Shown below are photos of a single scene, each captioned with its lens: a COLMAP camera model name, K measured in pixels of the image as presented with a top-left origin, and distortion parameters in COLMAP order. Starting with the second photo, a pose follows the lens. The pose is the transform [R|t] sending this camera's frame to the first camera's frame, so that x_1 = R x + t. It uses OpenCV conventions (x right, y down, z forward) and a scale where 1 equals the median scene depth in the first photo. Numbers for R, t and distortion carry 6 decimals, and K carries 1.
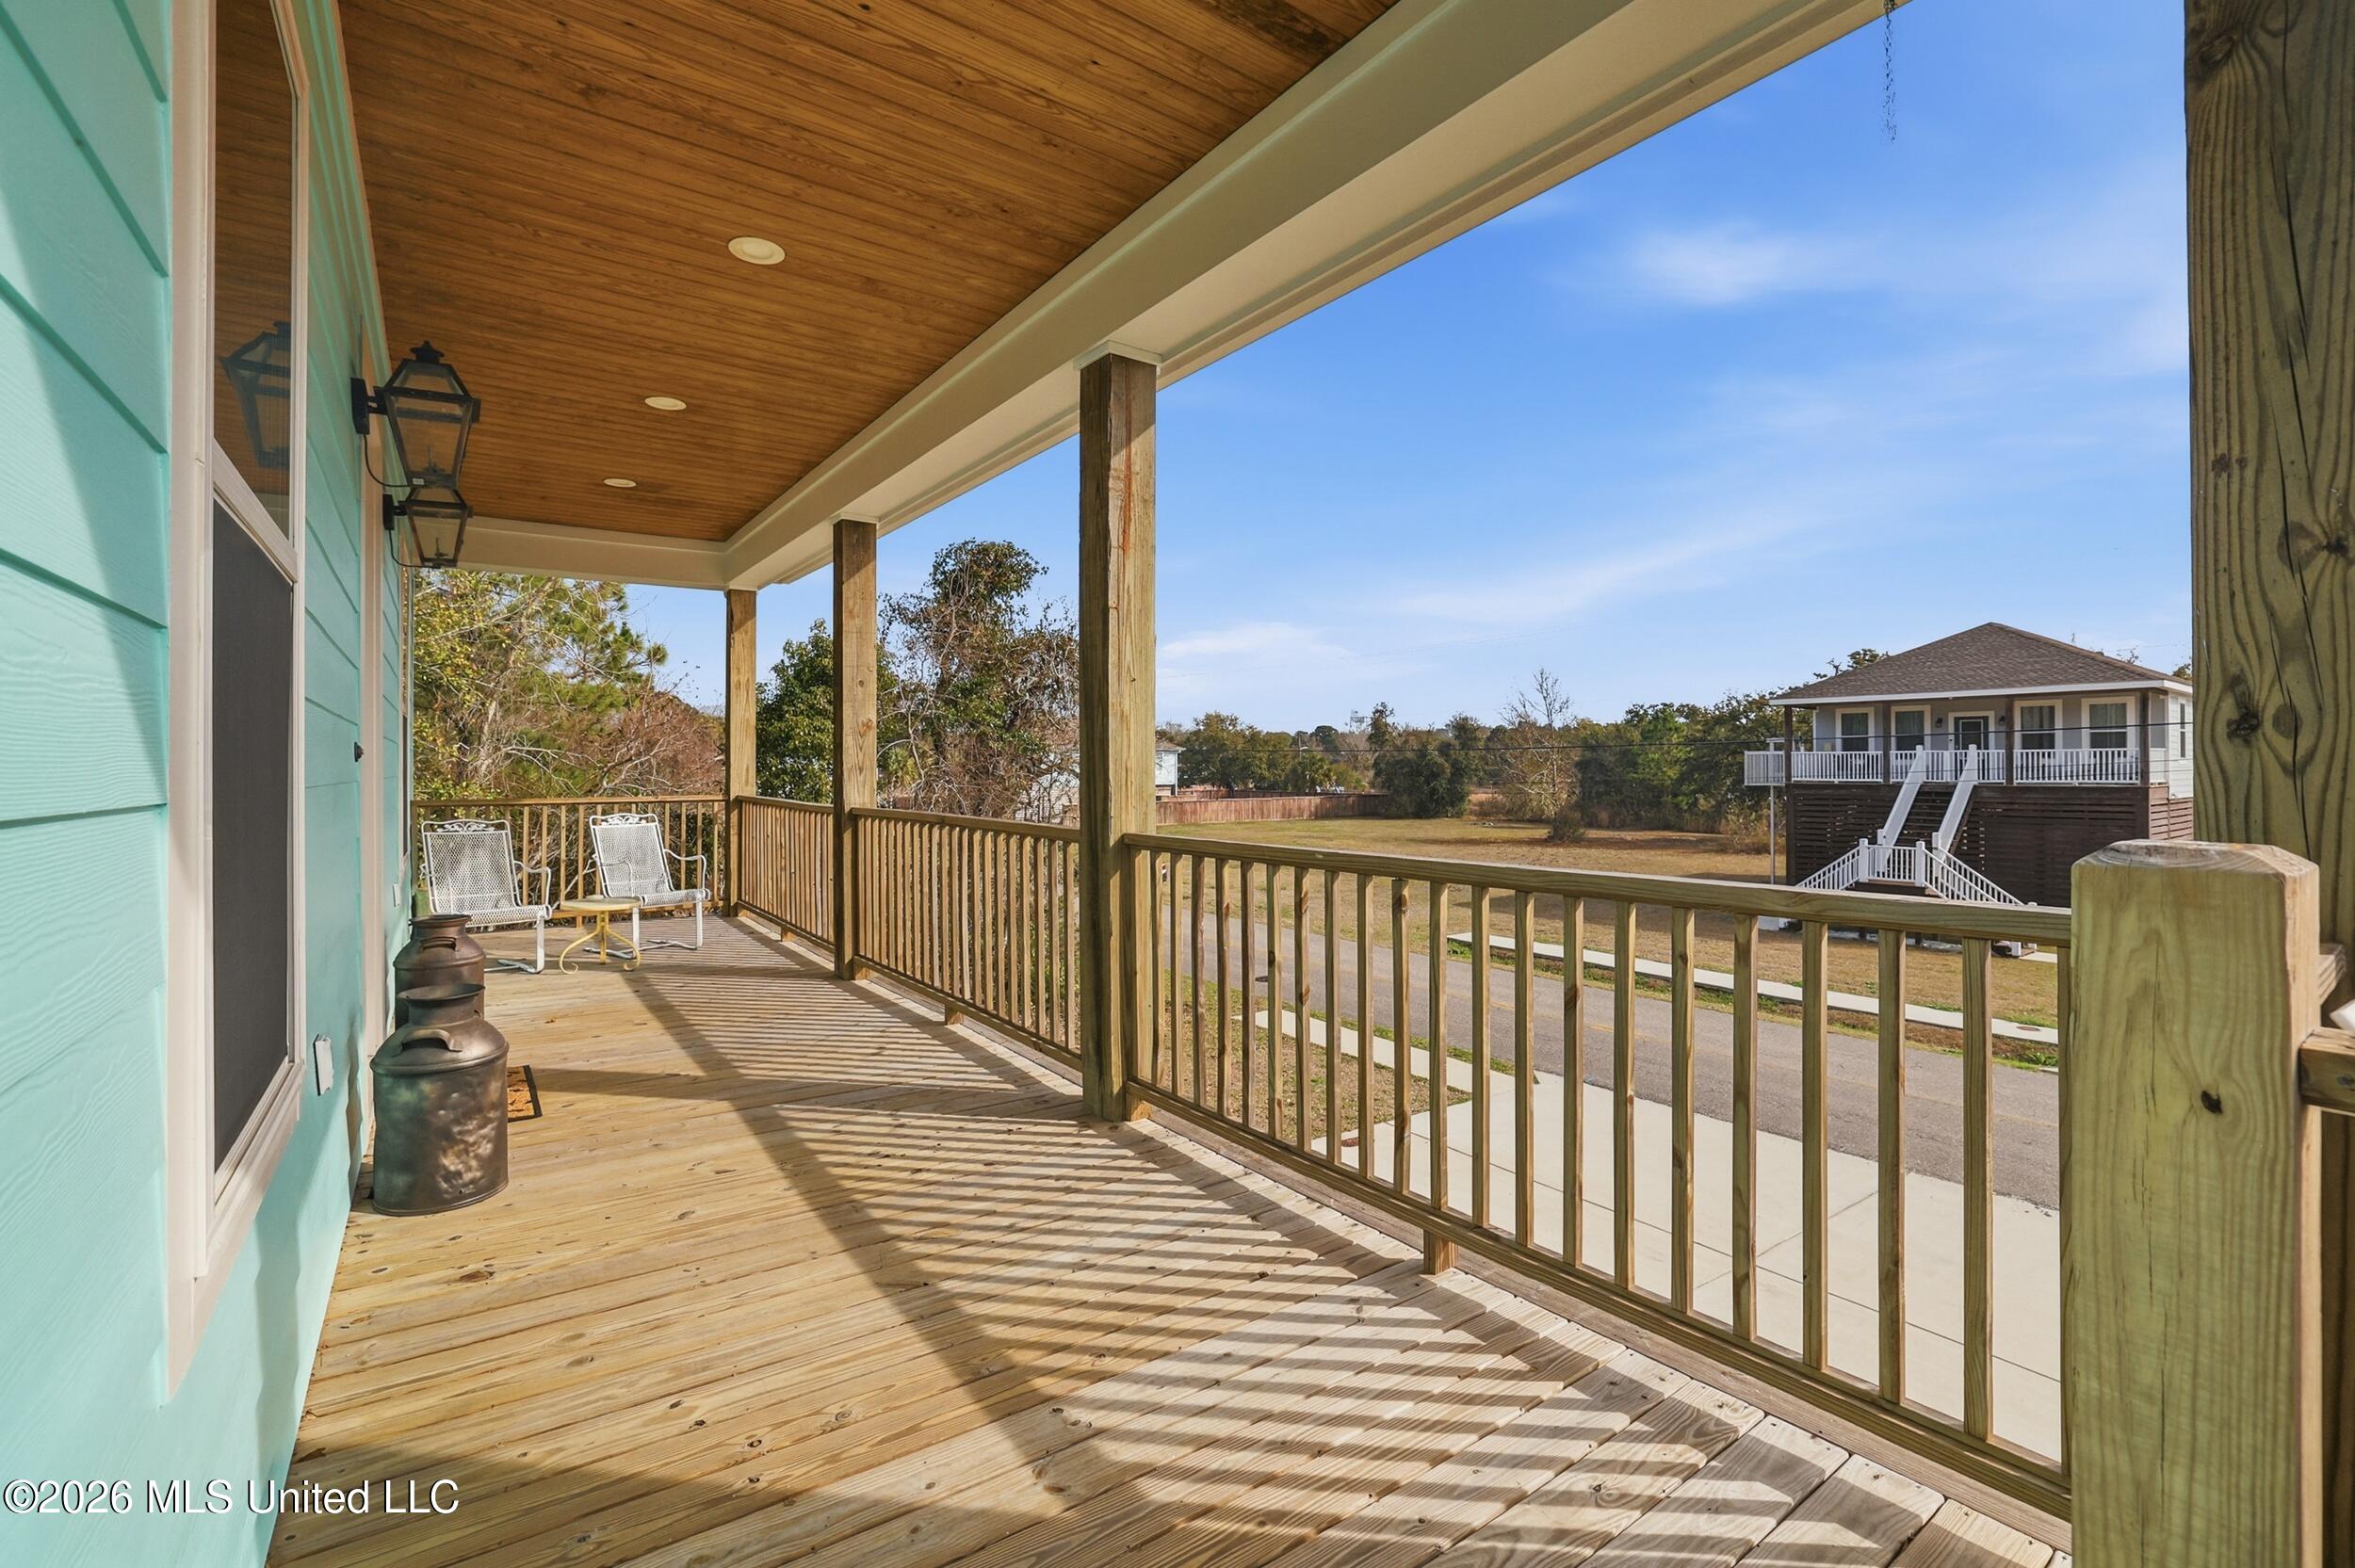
lens RADIAL K [[1011.9, 0, 1169.5], [0, 1011.9, 767.6], [0, 0, 1]] dist [-0.050567, 0.017064]
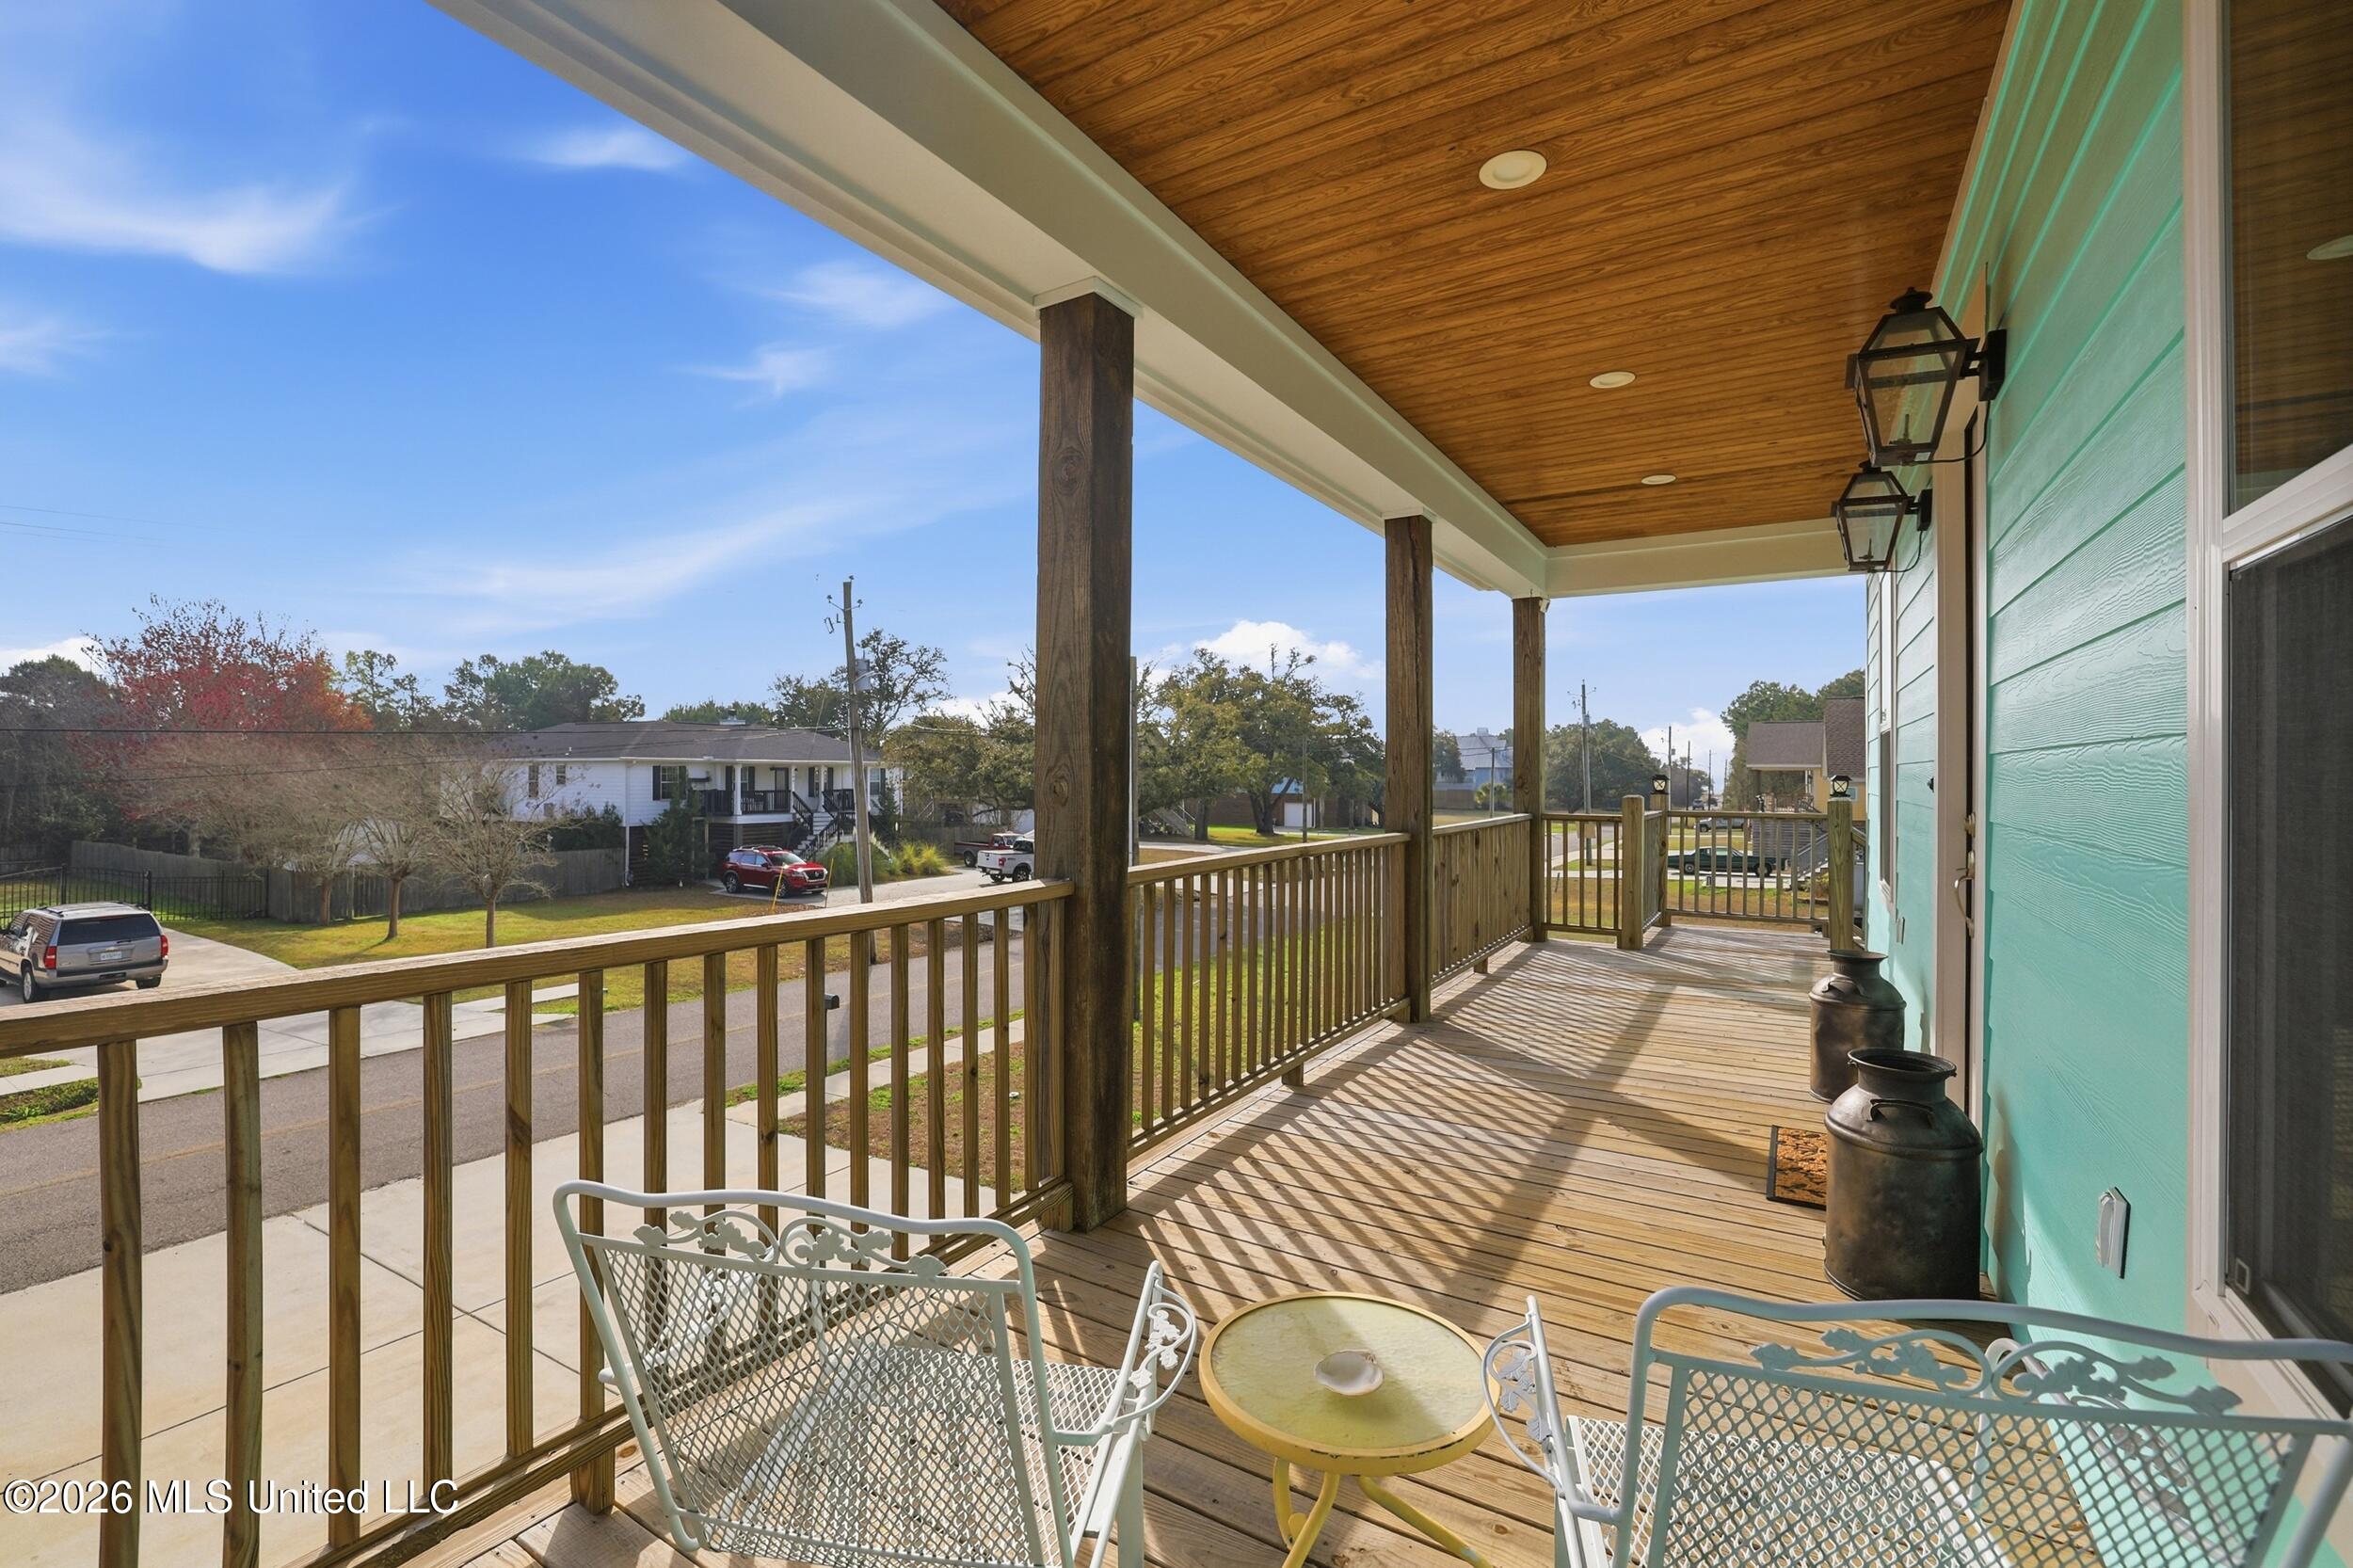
lens RADIAL K [[1011.1, 0, 1168.5], [0, 1011.1, 767.6], [0, 0, 1]] dist [-0.050567, 0.017064]
pose [[-0.373226, 0.005719, 0.927723, -1.157420], [-0.008594, 0.999917, -0.009622, -0.013399], [-0.927701, -0.011564, -0.373145, 1.675956]]
